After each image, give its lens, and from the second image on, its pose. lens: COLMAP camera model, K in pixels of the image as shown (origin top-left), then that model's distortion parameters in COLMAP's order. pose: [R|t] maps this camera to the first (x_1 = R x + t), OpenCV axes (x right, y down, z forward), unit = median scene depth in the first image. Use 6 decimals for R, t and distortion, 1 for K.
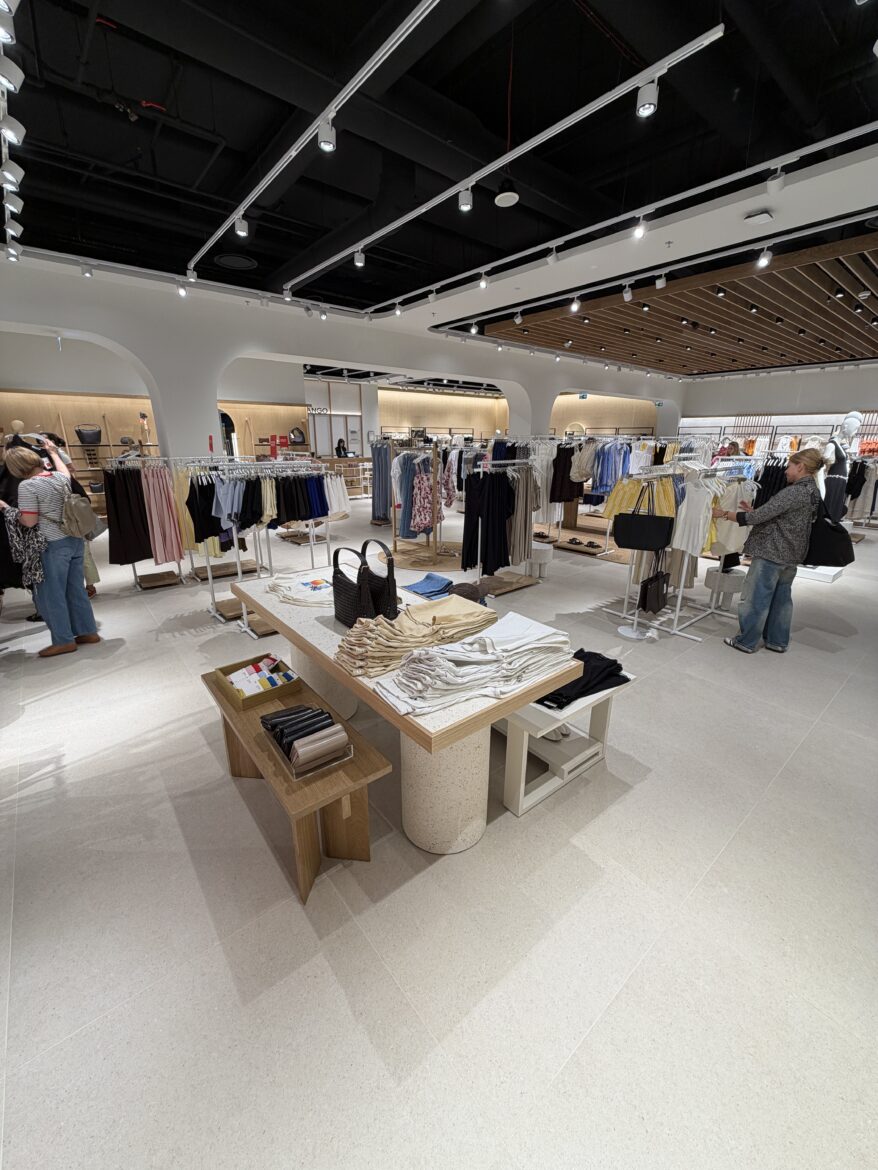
lens RADIAL K [[461.3, 0, 434.4], [0, 461.3, 579.9], [0, 0, 1]] dist [0.008047, -0.000177]
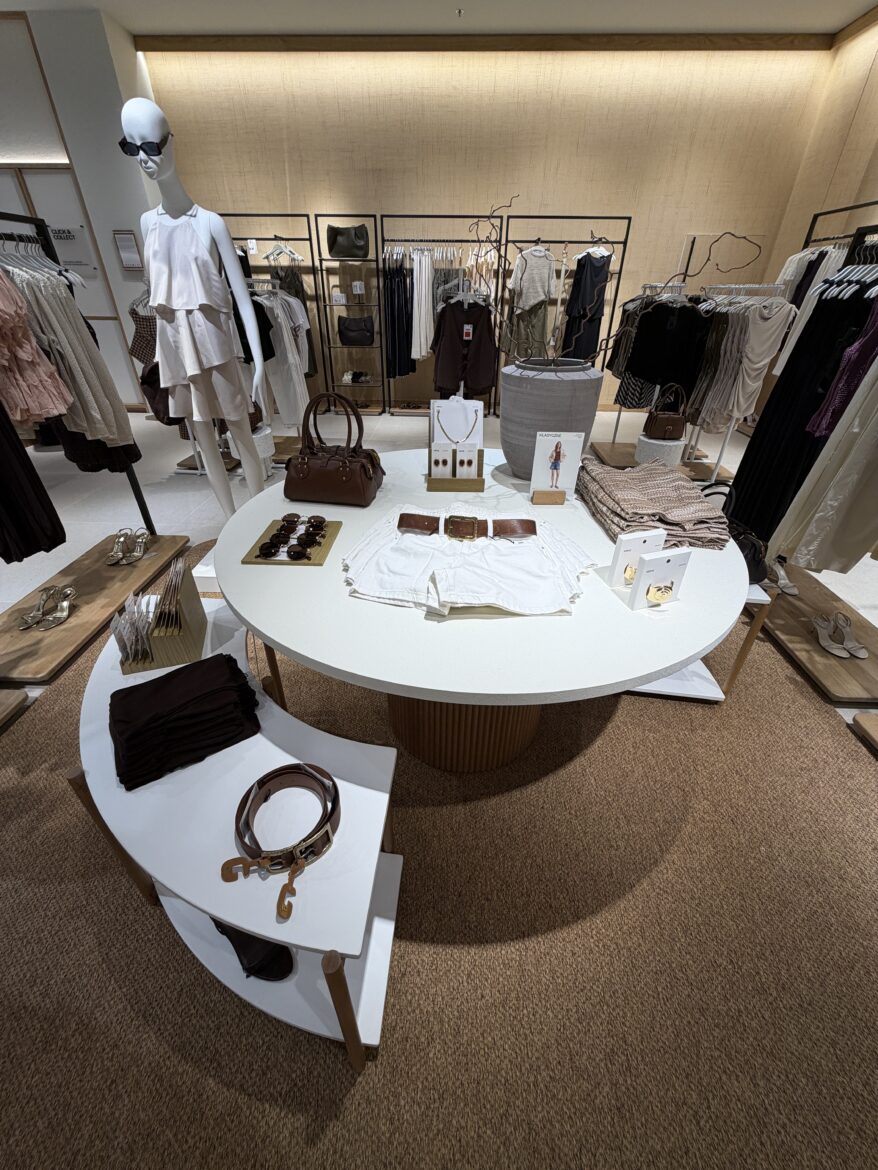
lens RADIAL K [[461.3, 0, 437.0], [0, 461.3, 581.6], [0, 0, 1]] dist [0.008047, -0.000177]
pose [[0.743640, 0.359110, -0.563950, 0.287948], [-0.200726, 0.924510, 0.324024, -0.276588], [0.637738, -0.127758, 0.759585, 0.962120]]
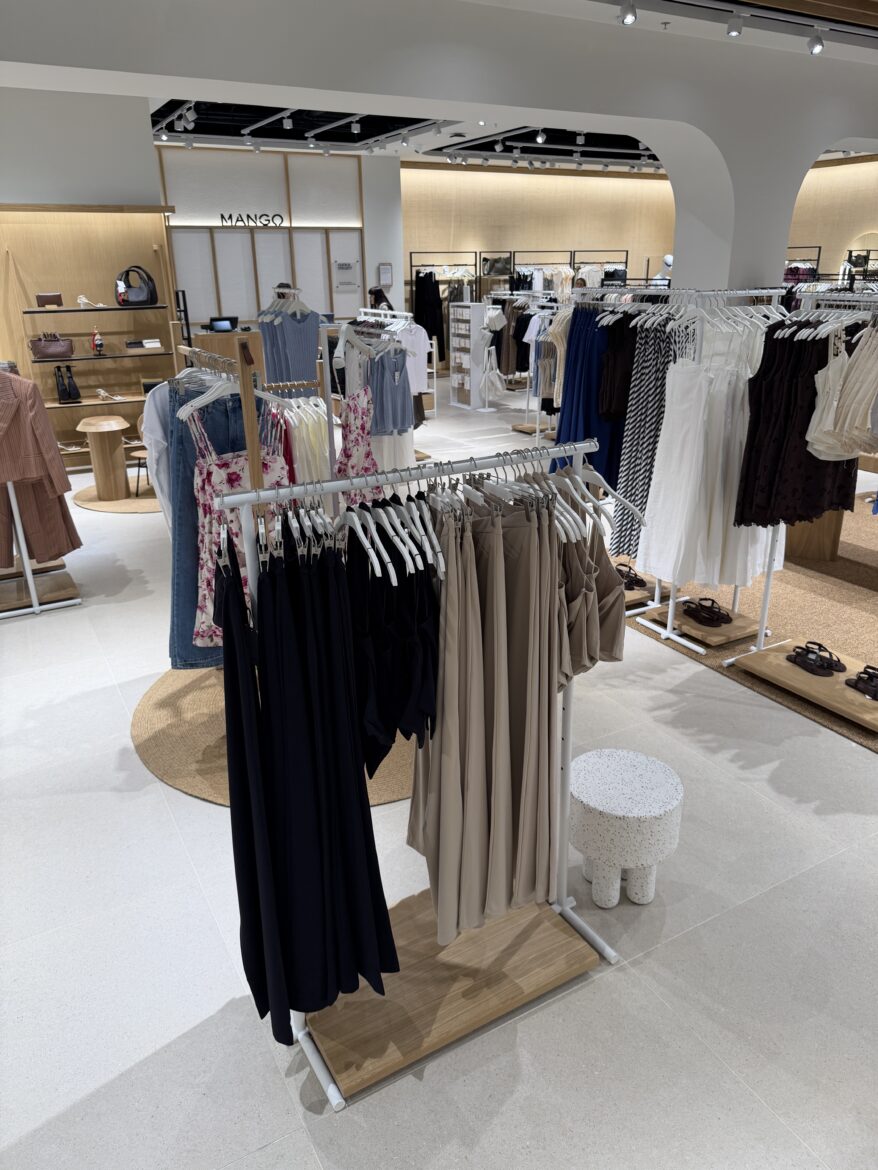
lens RADIAL K [[840.3, 0, 446.5], [0, 840.3, 588.5], [0, 0, 1]] dist [0.006960, -0.003840]
pose [[0.986523, 0.041238, -0.158340, 0.071385], [-0.030320, 0.997032, 0.070764, -0.072680], [0.160788, -0.065009, 0.984846, 0.200639]]
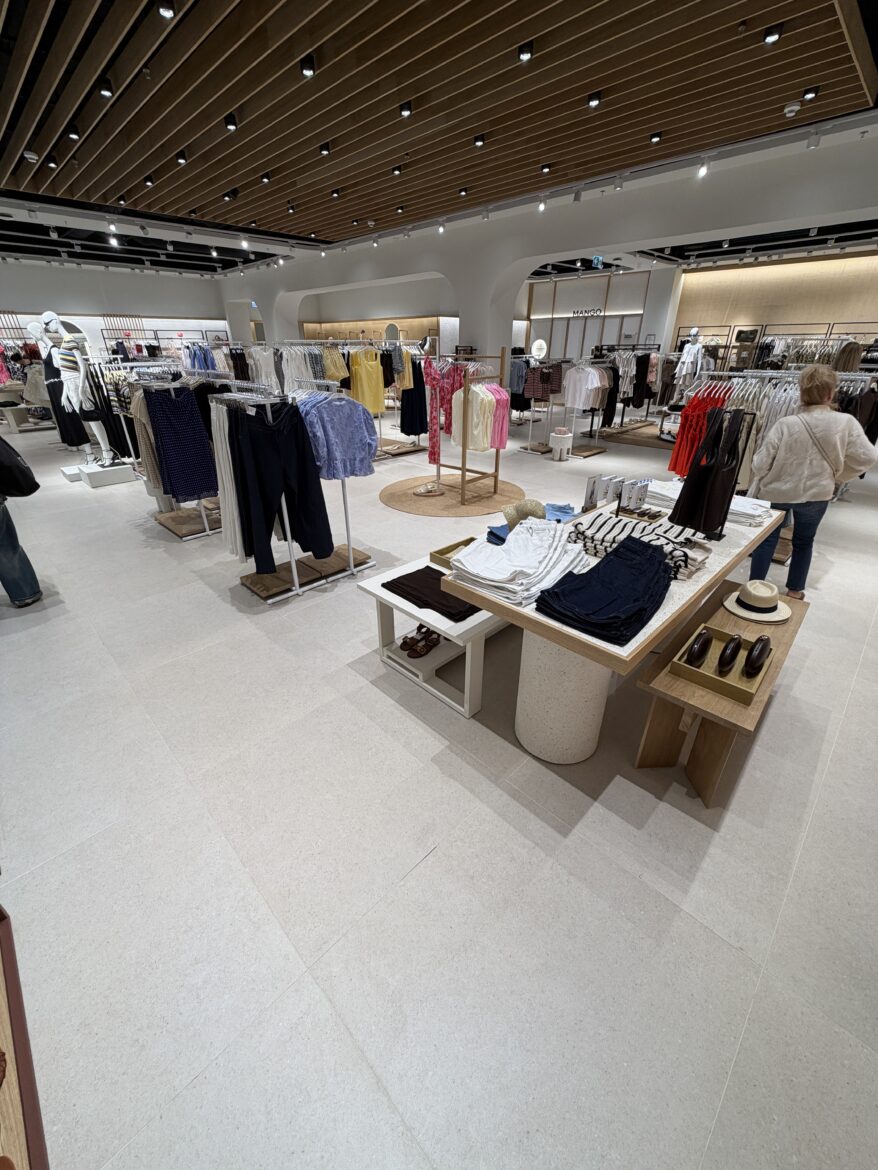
lens RADIAL K [[461.3, 0, 445.9], [0, 461.3, 575.6], [0, 0, 1]] dist [0.008047, -0.000177]
pose [[0.104153, 0.441068, -0.891410, 0.785661], [-0.292399, 0.870254, 0.396436, -0.192683], [0.950608, 0.219358, 0.219607, 0.642906]]
